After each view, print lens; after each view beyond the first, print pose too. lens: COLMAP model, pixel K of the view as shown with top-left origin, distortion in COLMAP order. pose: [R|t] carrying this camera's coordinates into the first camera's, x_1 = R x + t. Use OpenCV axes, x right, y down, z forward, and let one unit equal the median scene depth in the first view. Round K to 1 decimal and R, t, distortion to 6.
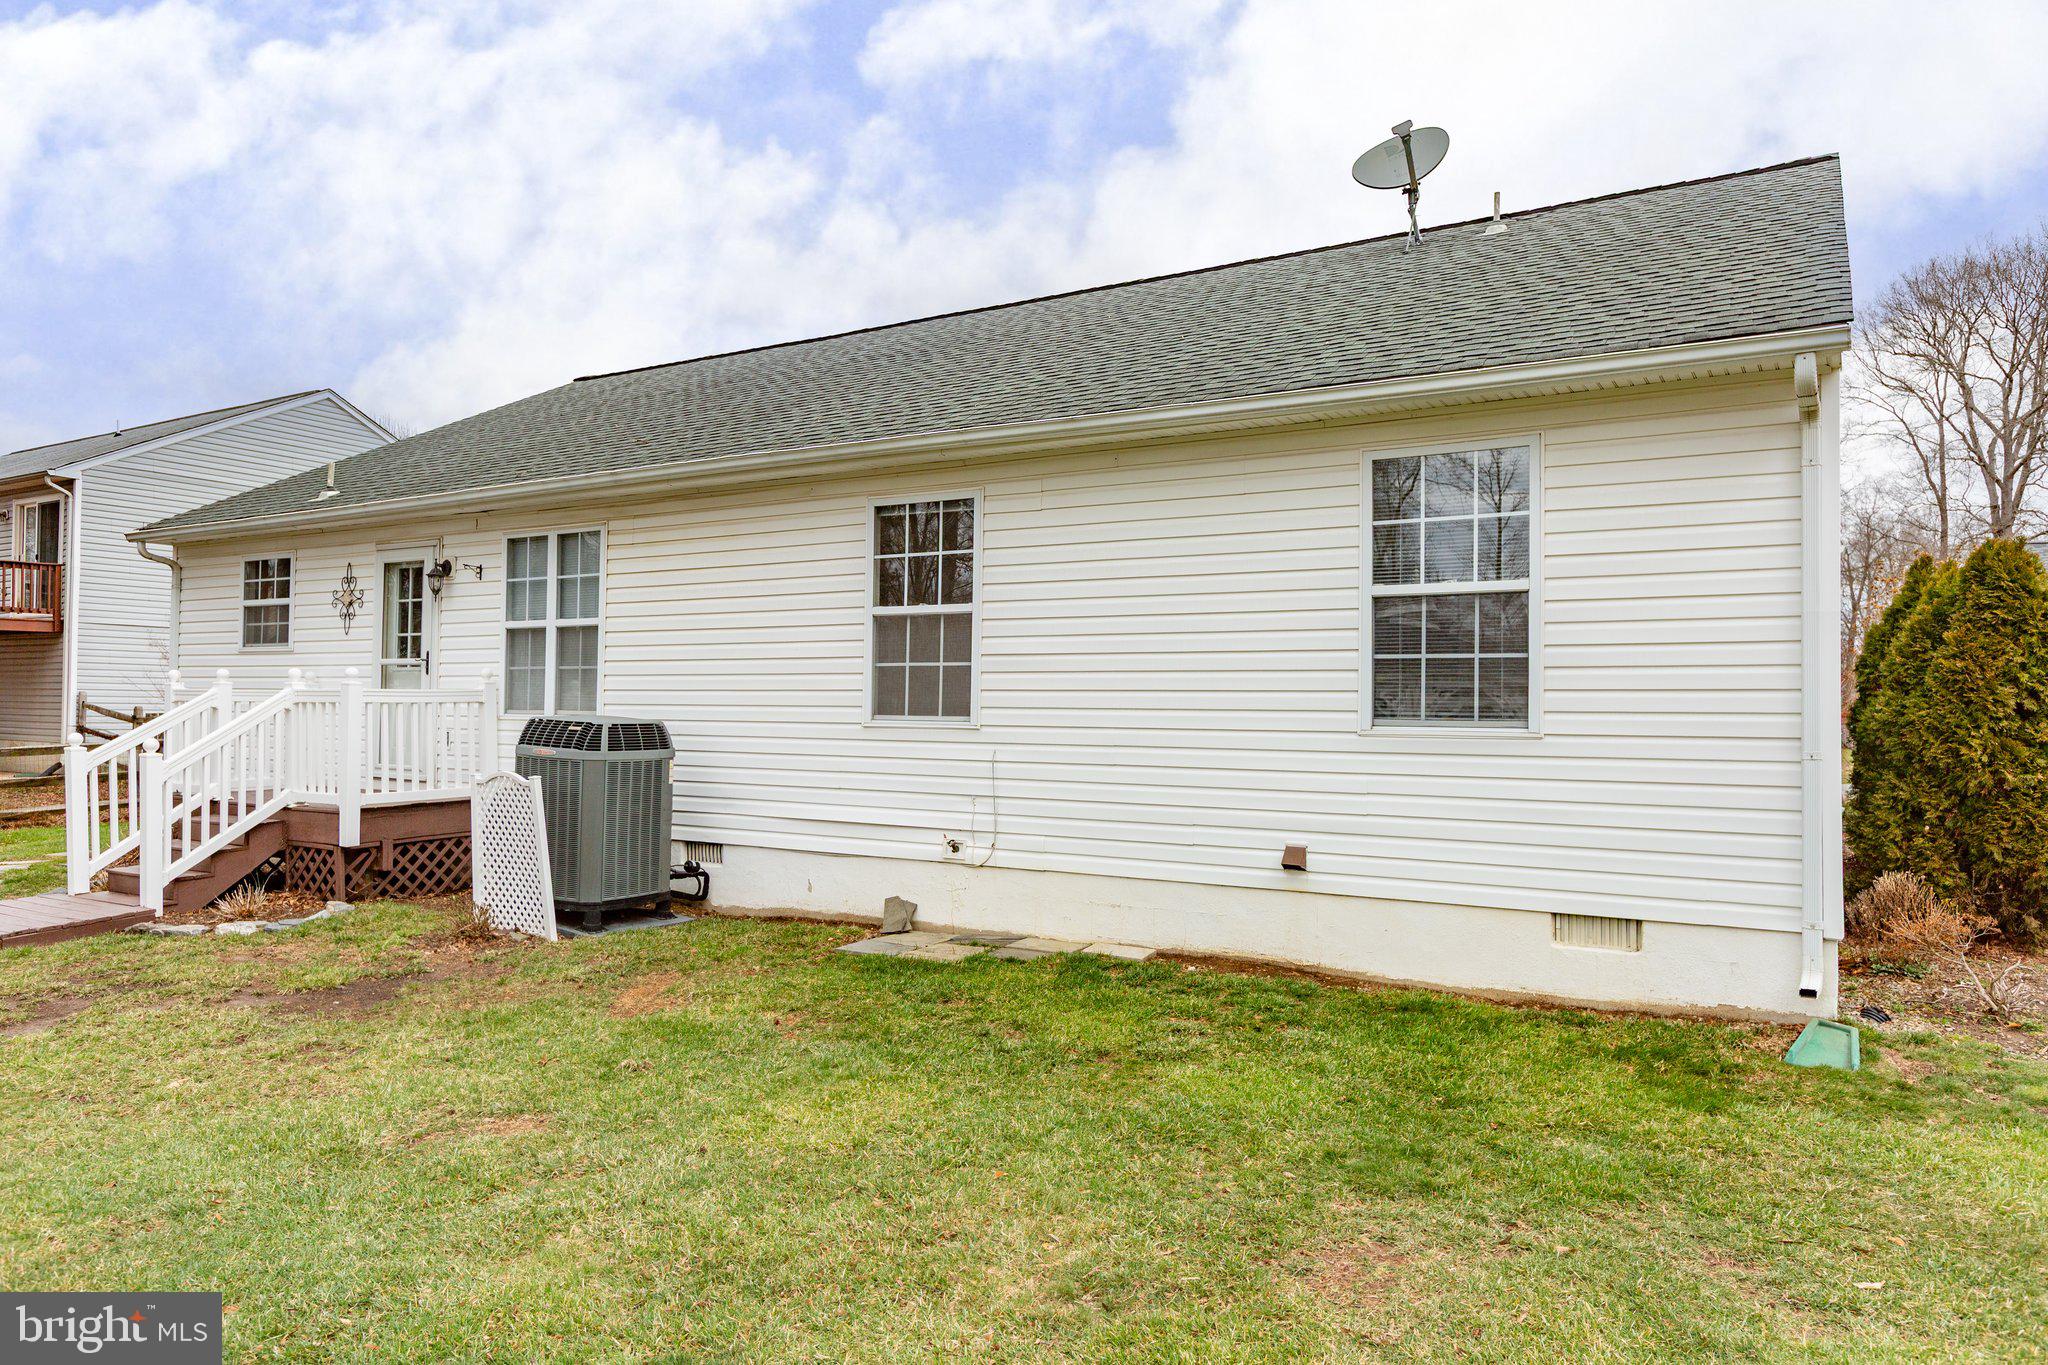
lens RADIAL K [[1312.0, 0, 1015.1], [0, 1312.0, 680.5], [0, 0, 1]] dist [0.001382, -0.001948]
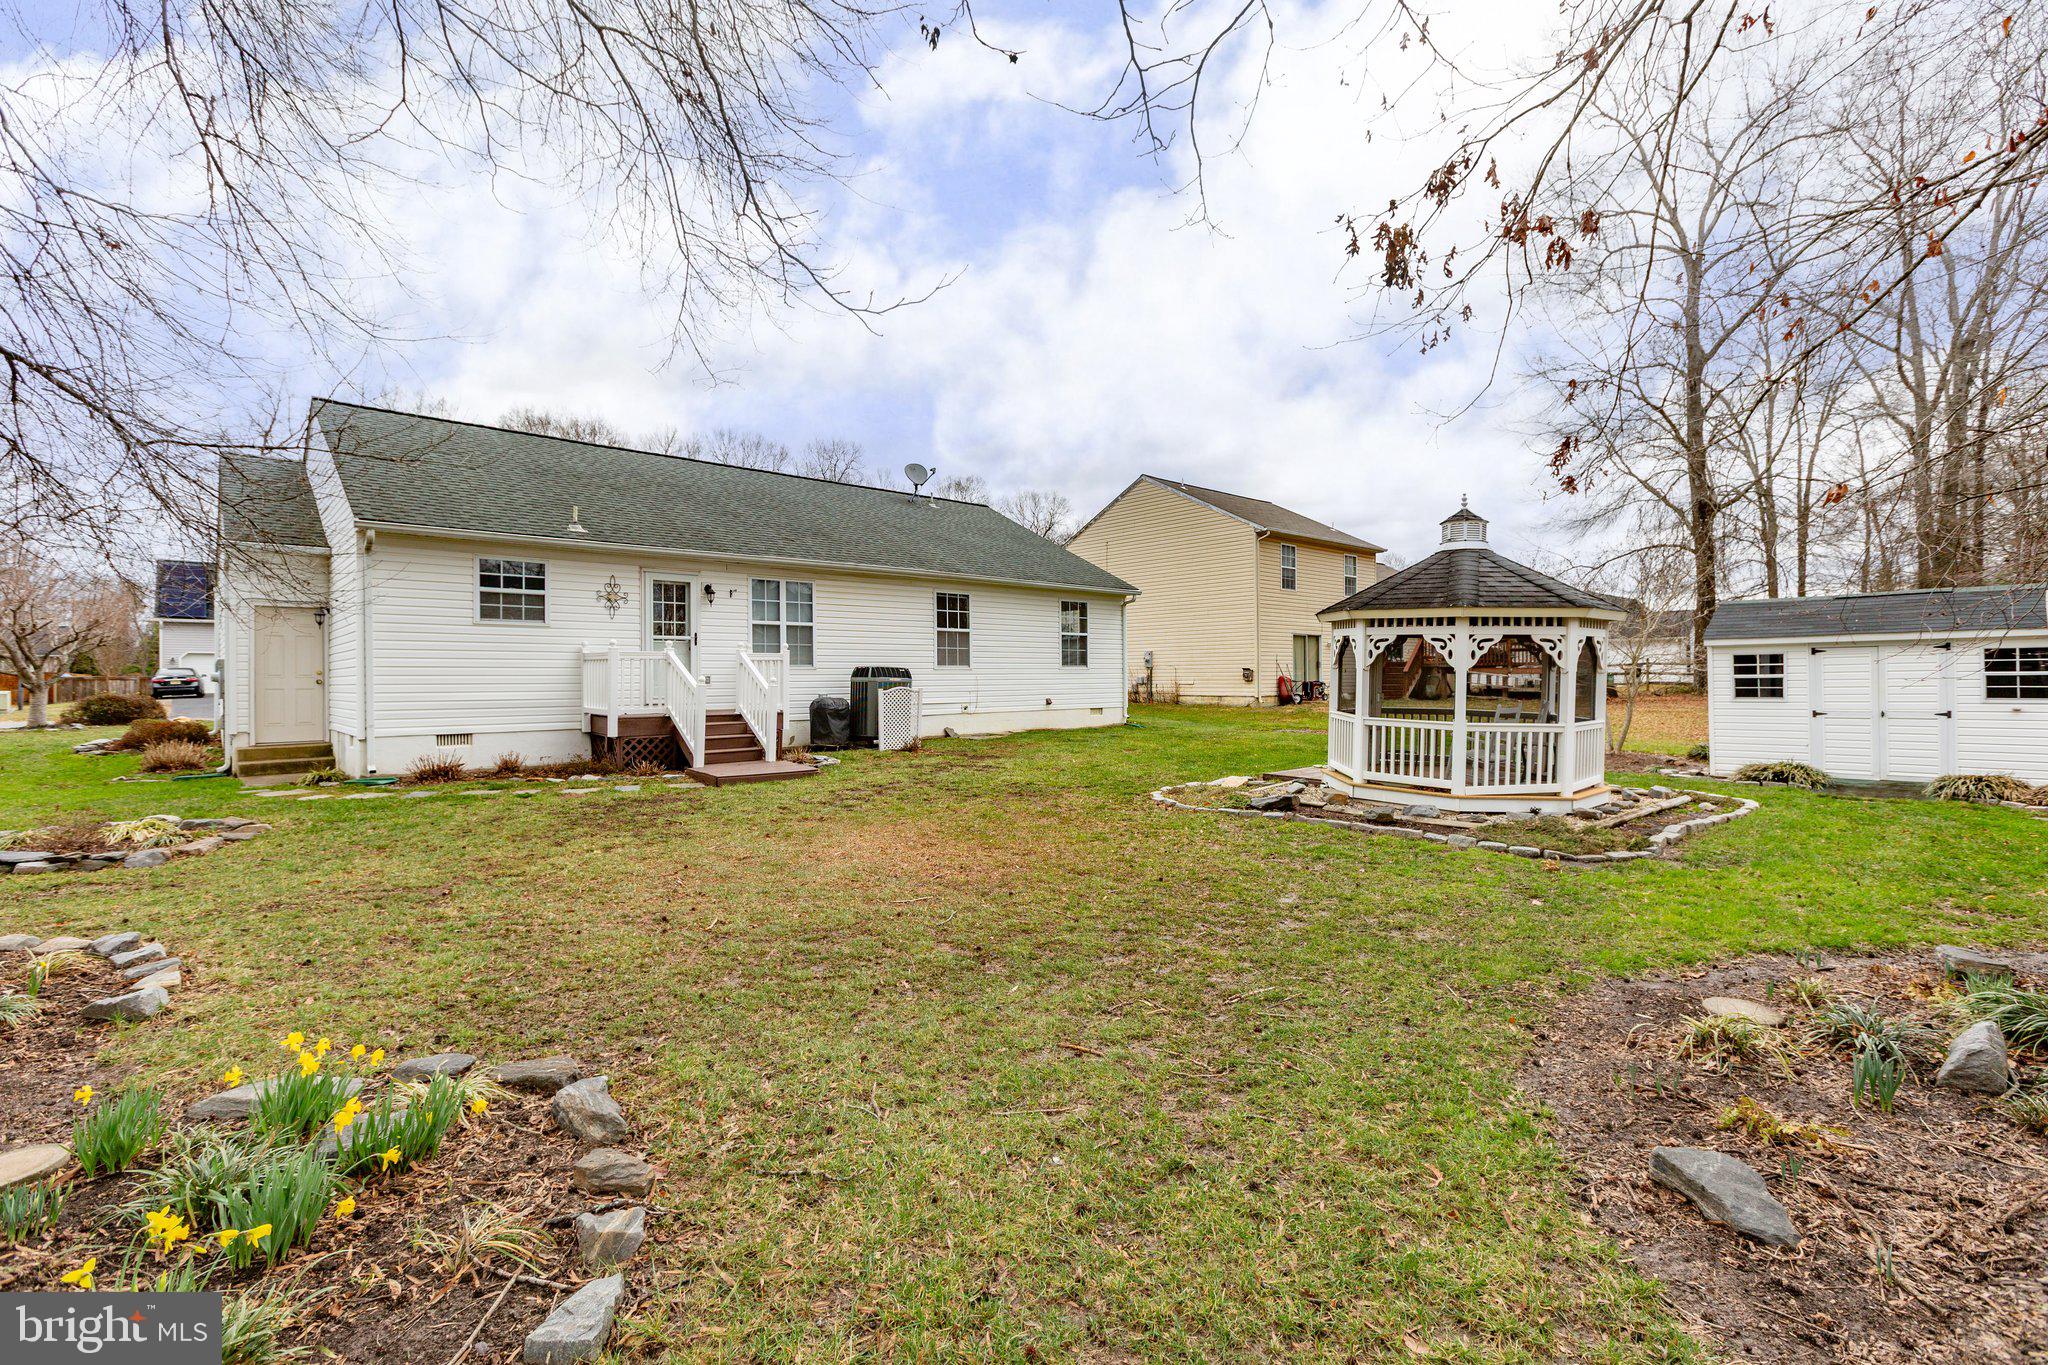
lens RADIAL K [[911.8, 0, 1015.9], [0, 911.8, 671.2], [0, 0, 1]] dist [-0.006724, 0.001501]
pose [[0.288282, -0.007825, 0.957514, -1.781403], [-0.014278, 0.999820, 0.012469, 0.010670], [-0.957439, -0.017266, 0.288118, 0.235077]]
